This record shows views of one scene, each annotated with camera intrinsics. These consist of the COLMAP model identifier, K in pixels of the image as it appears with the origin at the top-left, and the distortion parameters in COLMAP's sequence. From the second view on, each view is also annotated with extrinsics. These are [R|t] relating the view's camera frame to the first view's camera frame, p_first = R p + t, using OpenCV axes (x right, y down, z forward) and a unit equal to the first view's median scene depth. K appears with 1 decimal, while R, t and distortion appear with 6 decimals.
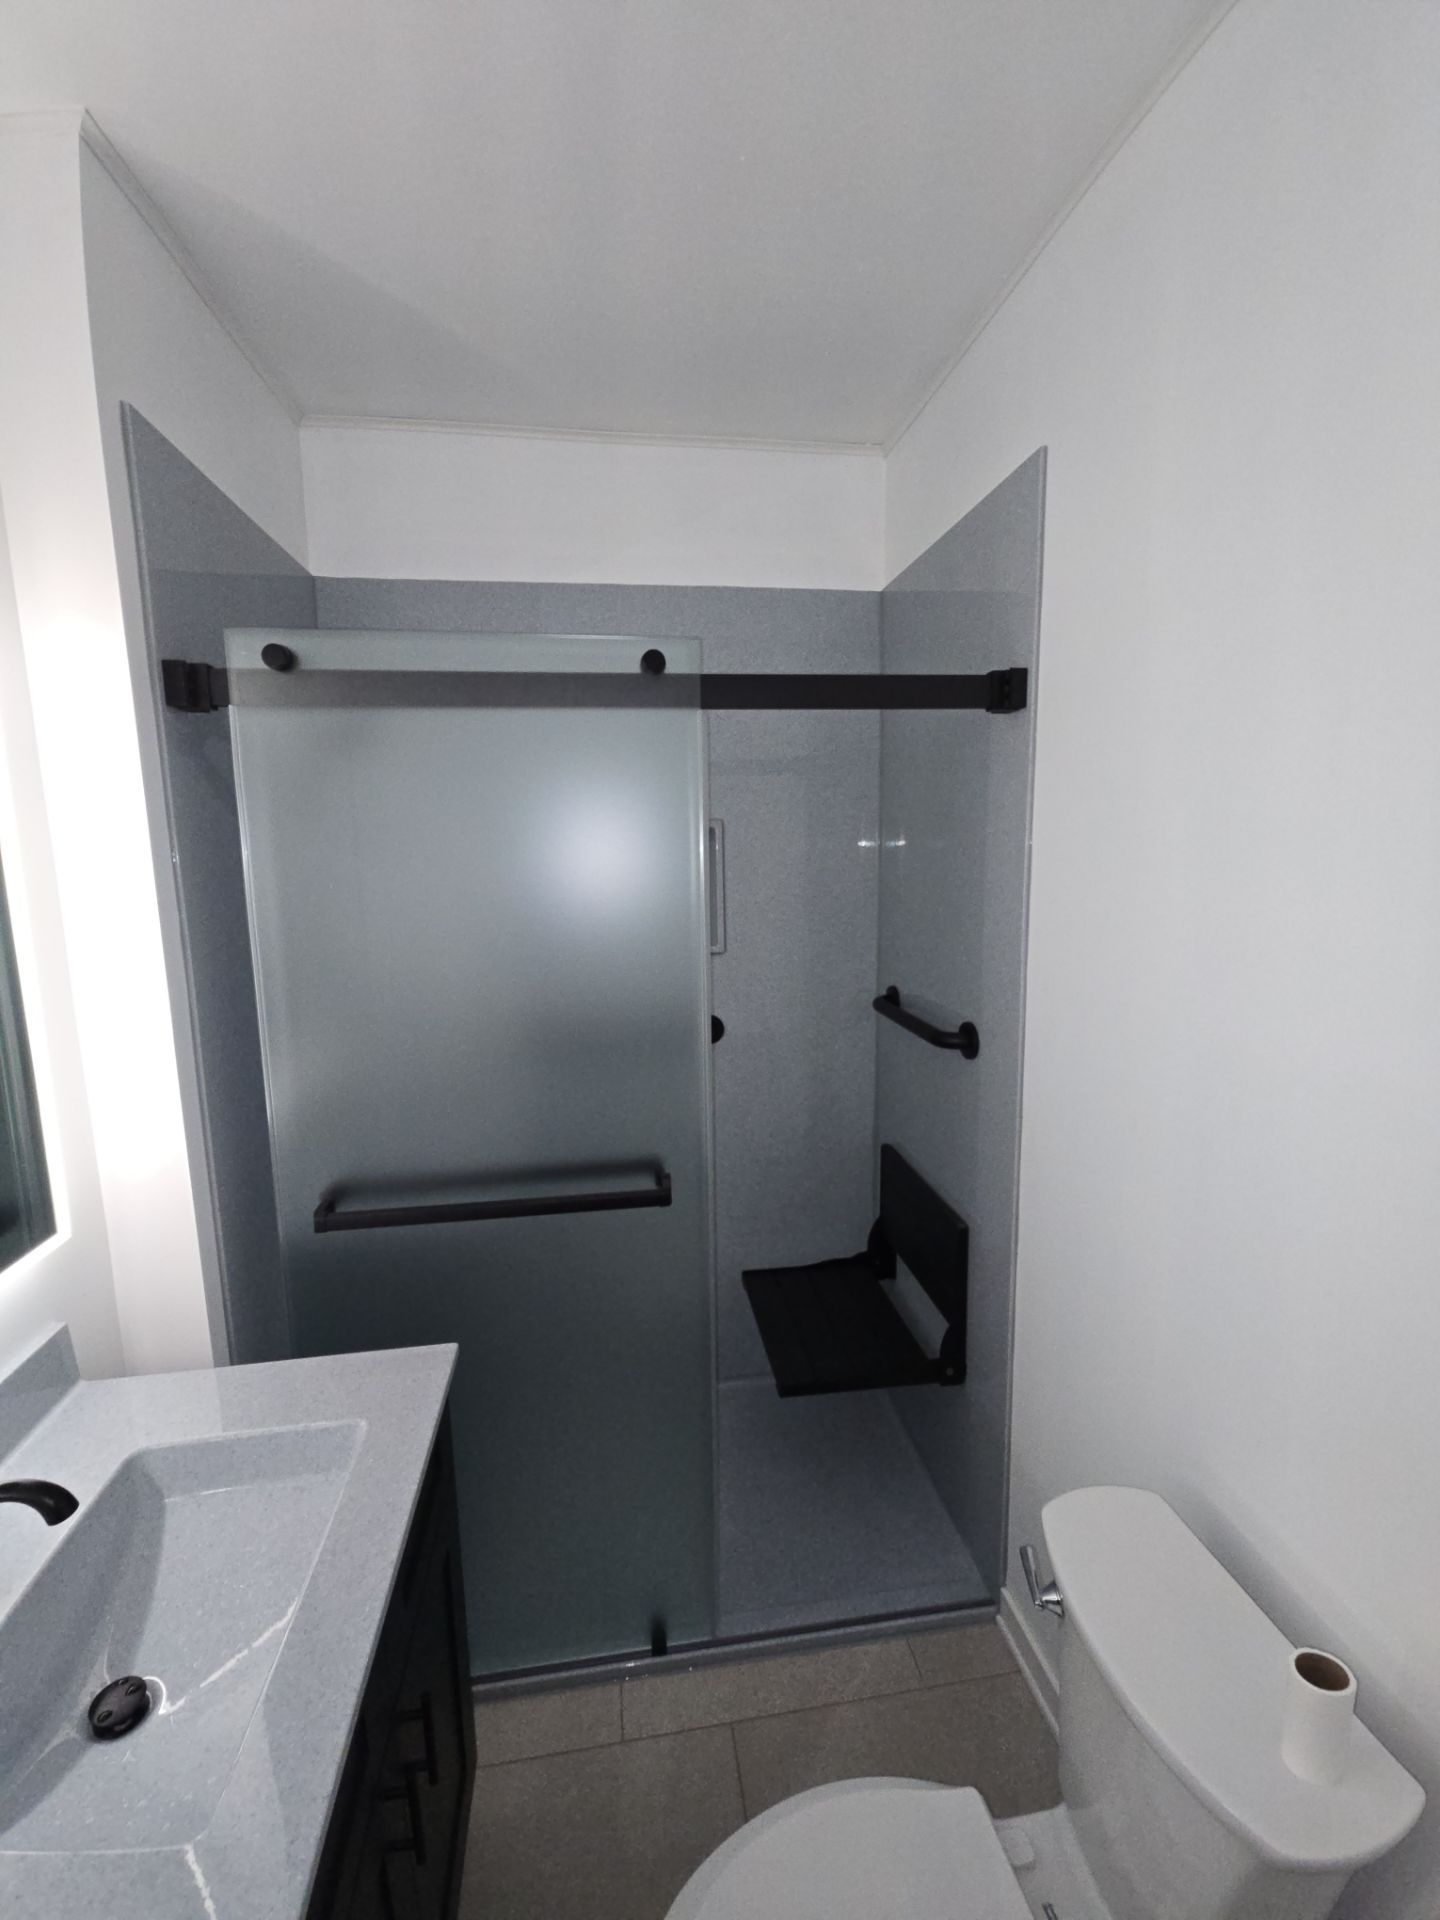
lens RADIAL K [[782.8, 0, 714.5], [0, 782.8, 951.7], [0, 0, 1]] dist [0.004634, -0.007170]
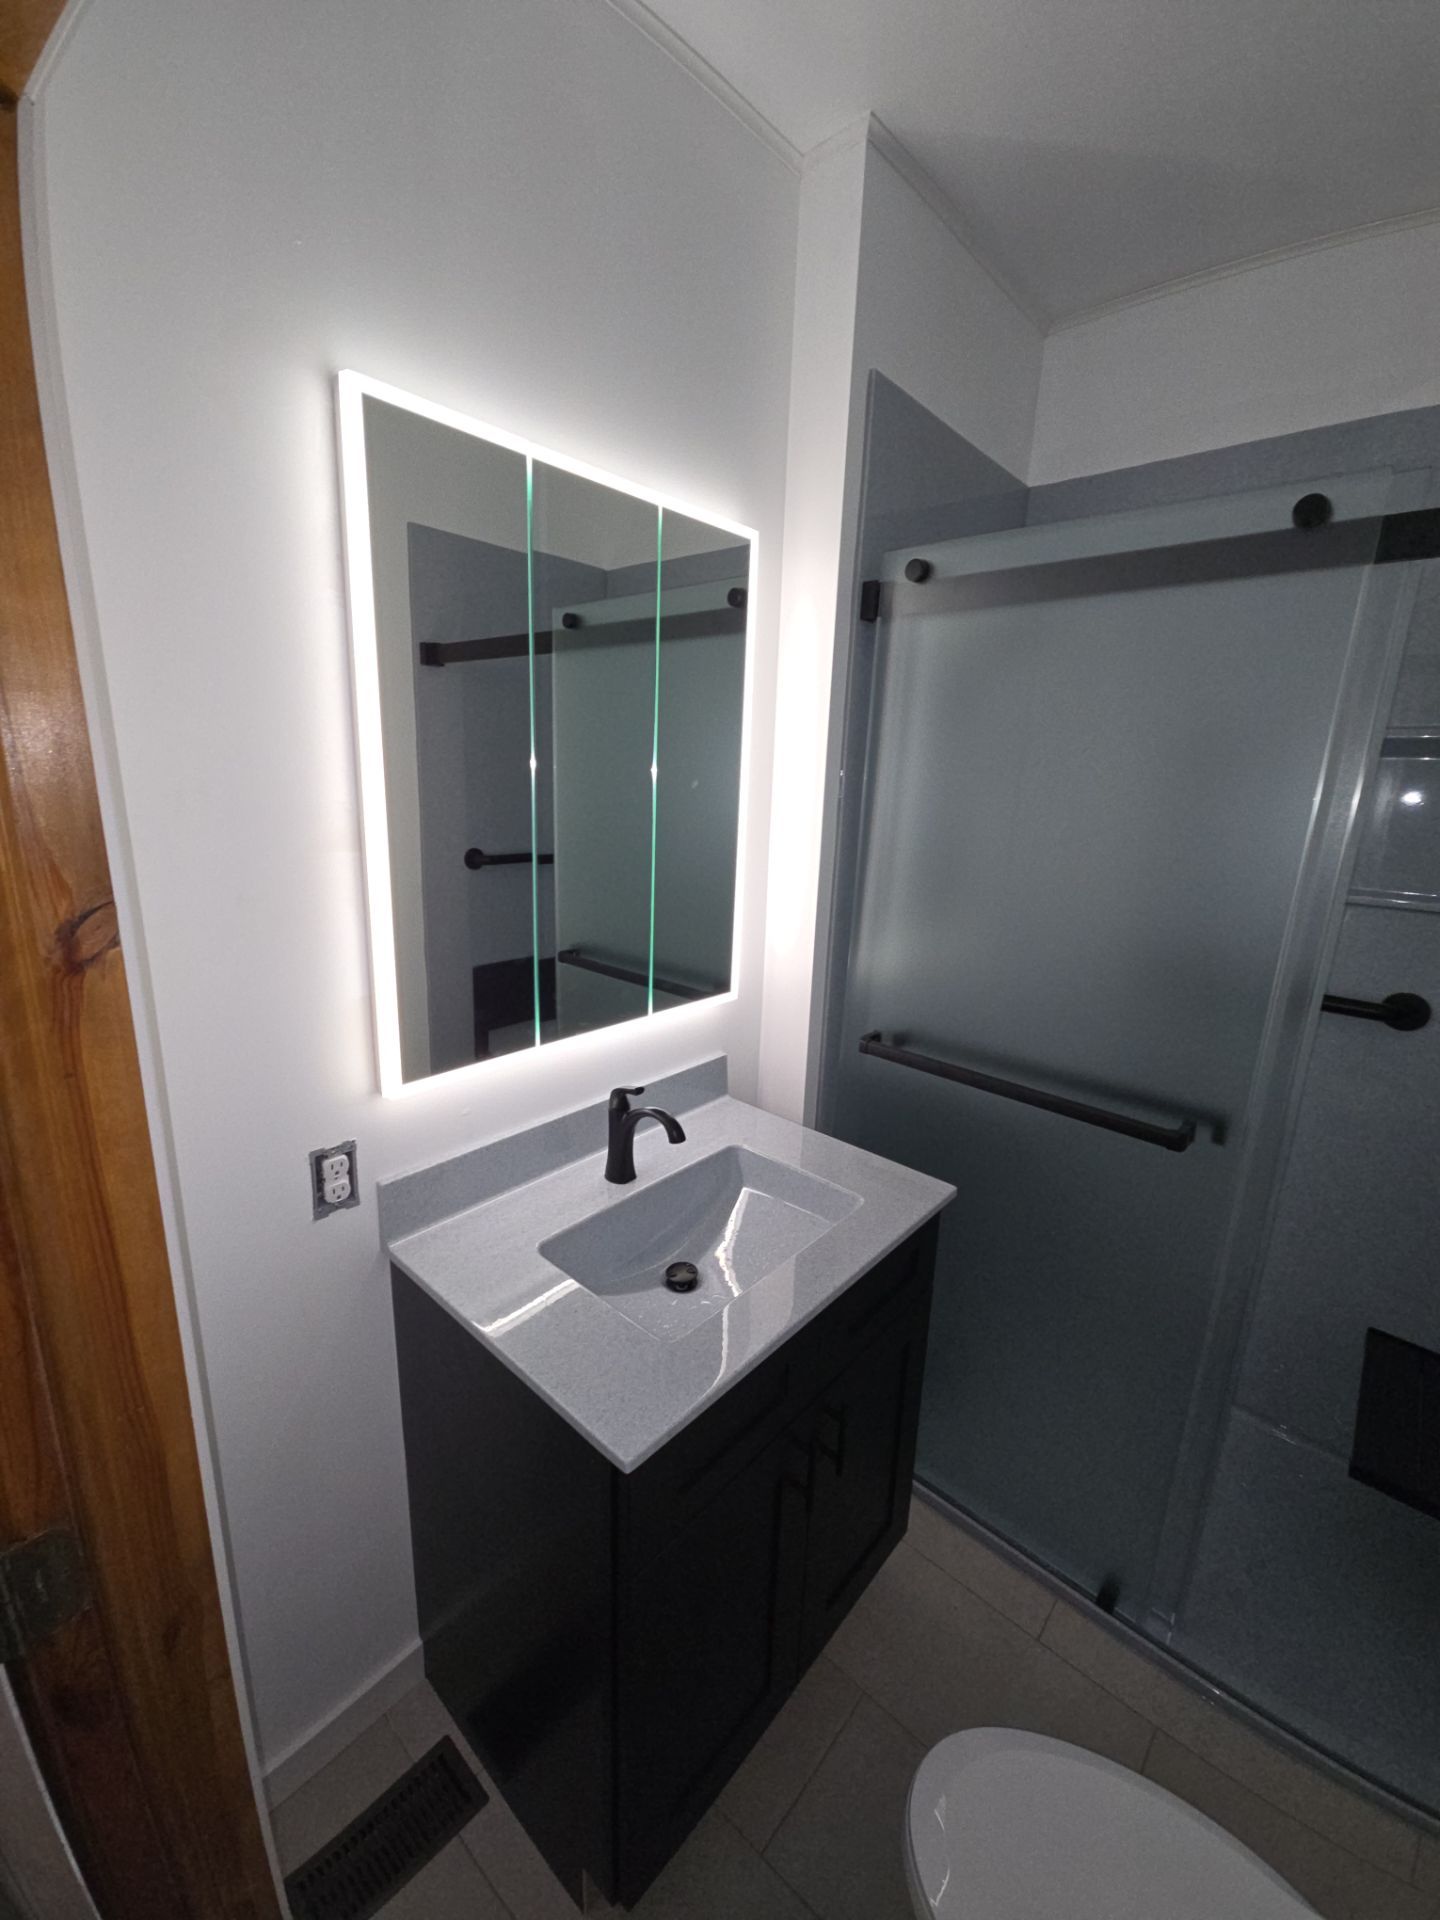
lens RADIAL K [[779.4, 0, 715.4], [0, 779.4, 953.2], [0, 0, 1]] dist [0.001664, -0.000424]
pose [[0.636948, 0.217886, -0.739475, 0.150849], [-0.154554, 0.975844, 0.154407, 0.040798], [0.755255, 0.015939, 0.655237, 0.002609]]
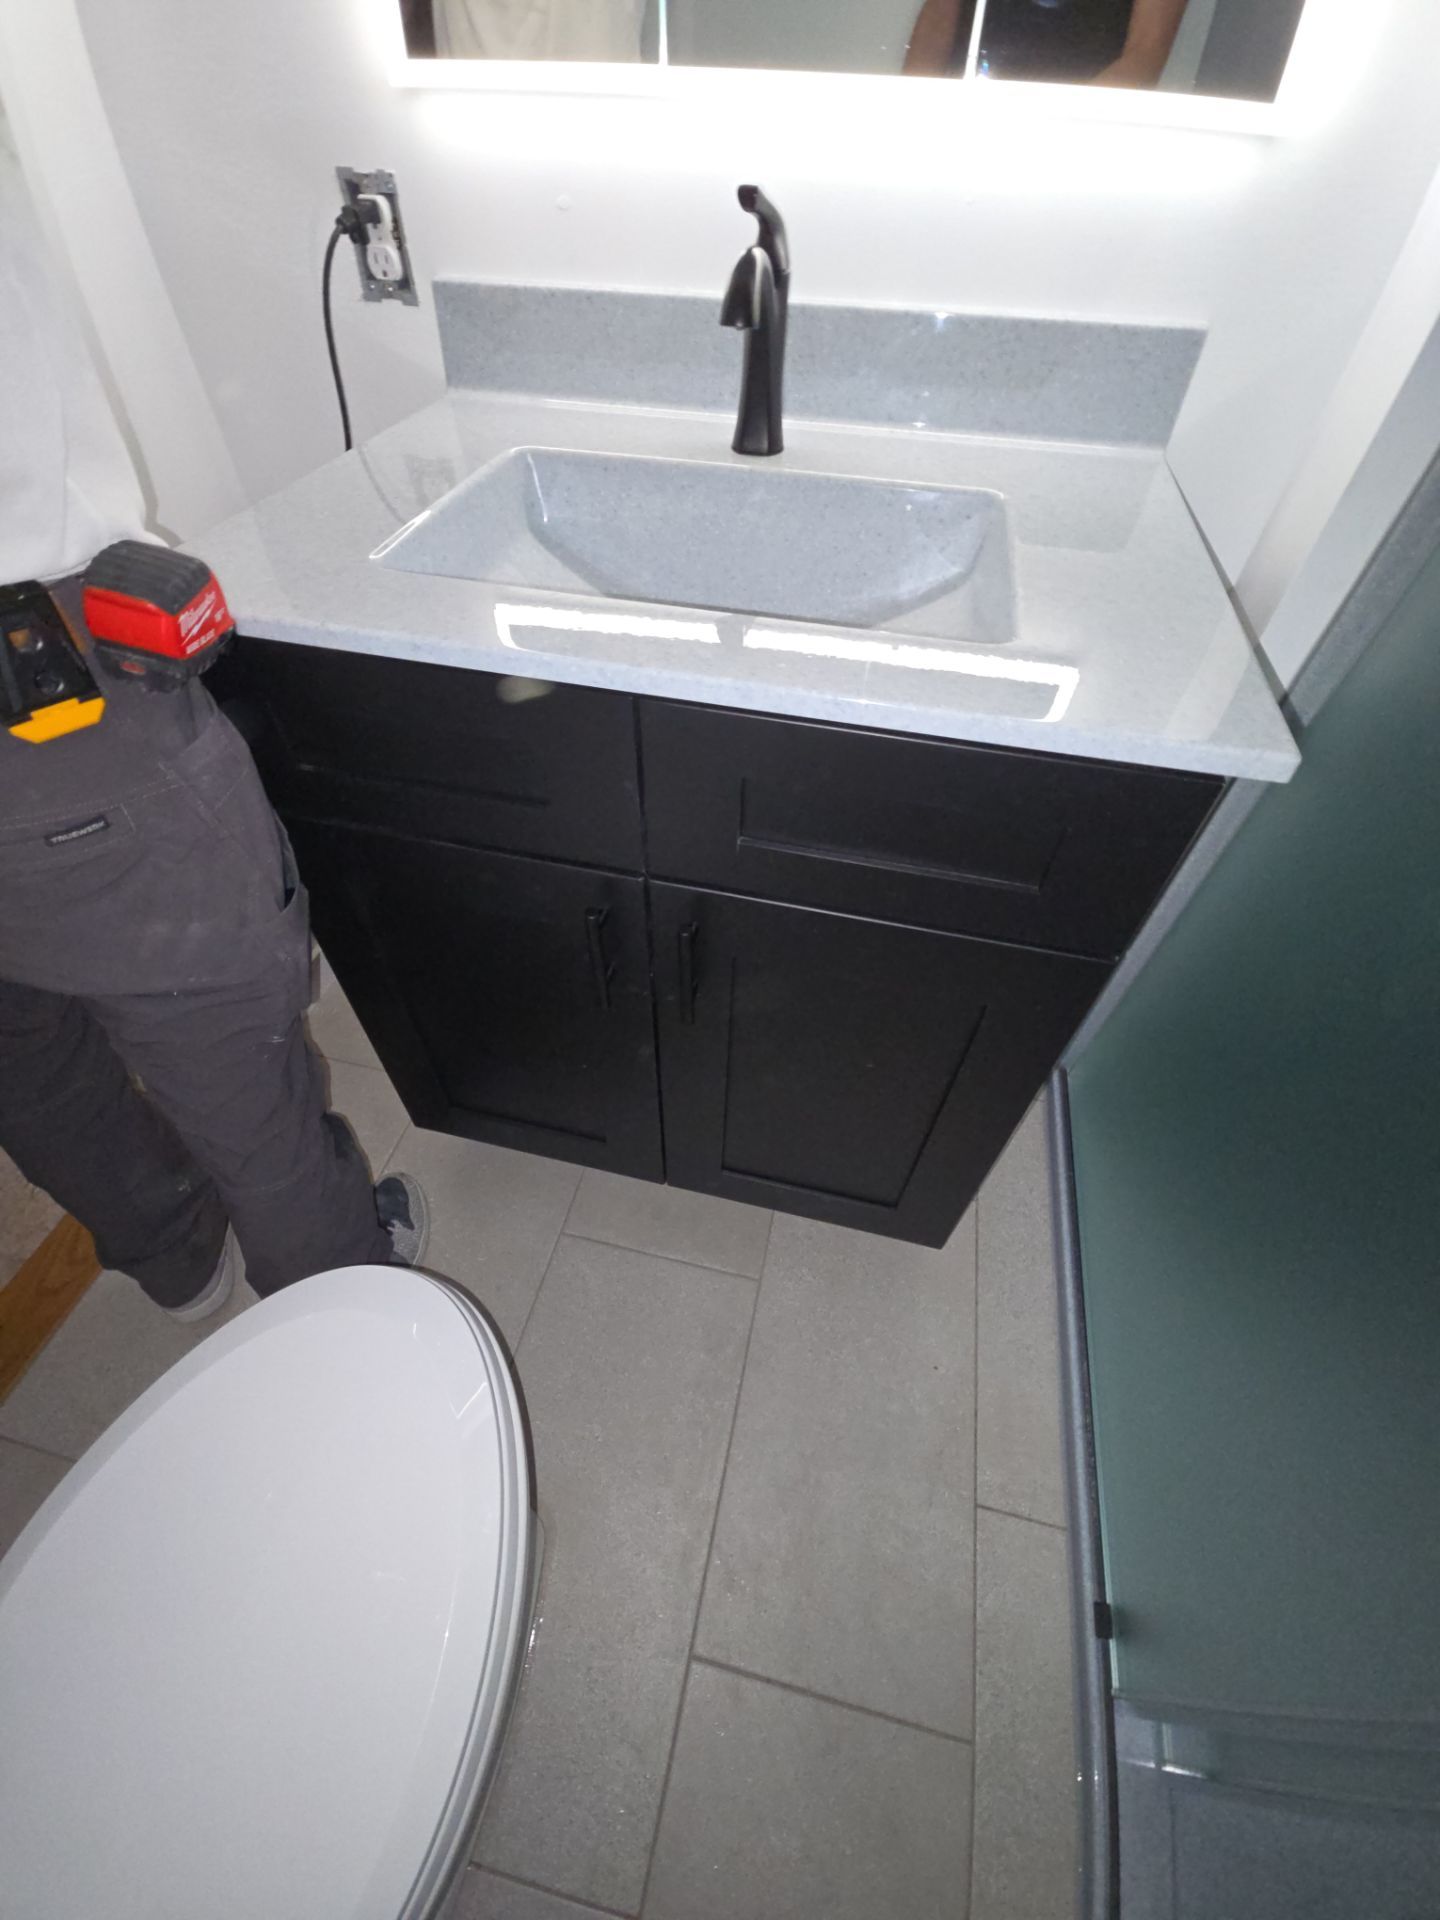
lens RADIAL K [[782.7, 0, 695.0], [0, 782.7, 951.9], [0, 0, 1]] dist [-0.001538, -0.007895]
pose [[-0.369850, 0.697922, -0.613283, 0.034408], [-0.146384, 0.608071, 0.780270, 0.244540], [0.917487, 0.378358, -0.122731, 0.616797]]
